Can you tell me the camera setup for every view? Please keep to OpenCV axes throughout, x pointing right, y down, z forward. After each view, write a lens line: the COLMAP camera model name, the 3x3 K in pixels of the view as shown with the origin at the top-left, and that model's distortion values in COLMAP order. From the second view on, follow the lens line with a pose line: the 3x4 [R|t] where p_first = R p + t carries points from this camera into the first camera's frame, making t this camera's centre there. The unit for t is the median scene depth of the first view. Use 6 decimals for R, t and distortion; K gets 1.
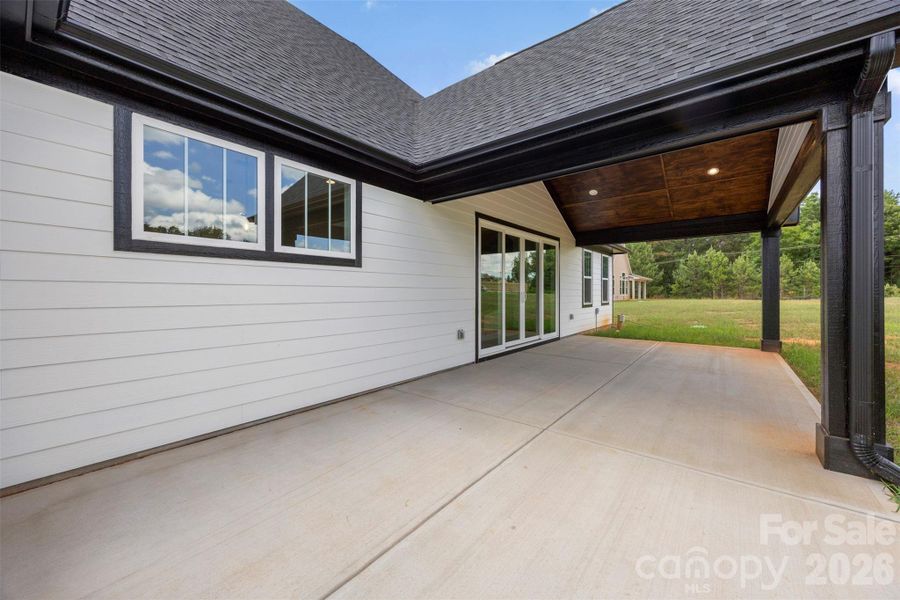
lens RADIAL K [[350.2, 0, 453.8], [0, 350.2, 294.9], [0, 0, 1]] dist [-0.014896, 0.001698]
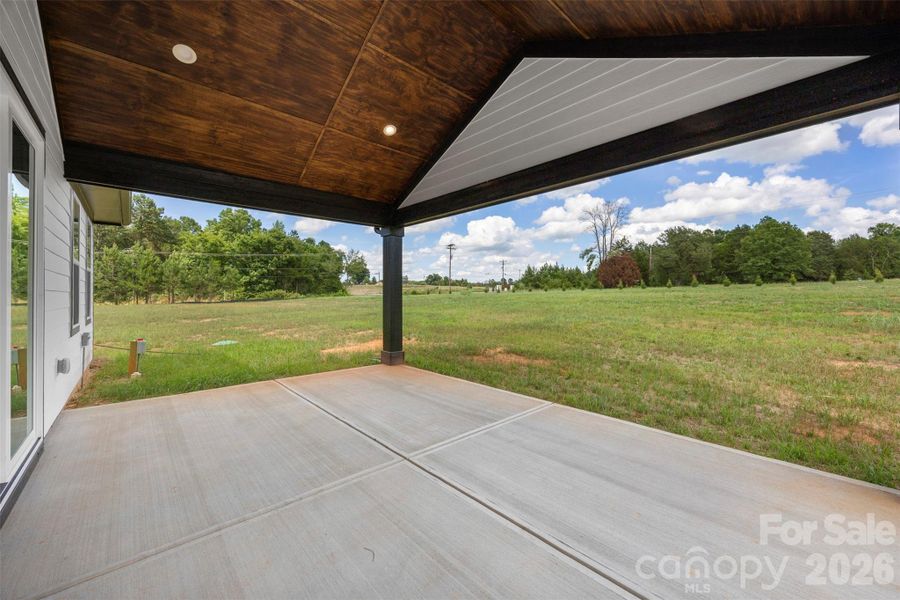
lens RADIAL K [[350.2, 0, 453.0], [0, 350.2, 298.9], [0, 0, 1]] dist [-0.014896, 0.001698]
pose [[0.130350, -0.005104, 0.991455, 0.041784], [0.003208, 0.999984, 0.004727, -0.009217], [-0.991463, 0.002564, 0.130364, 0.669902]]
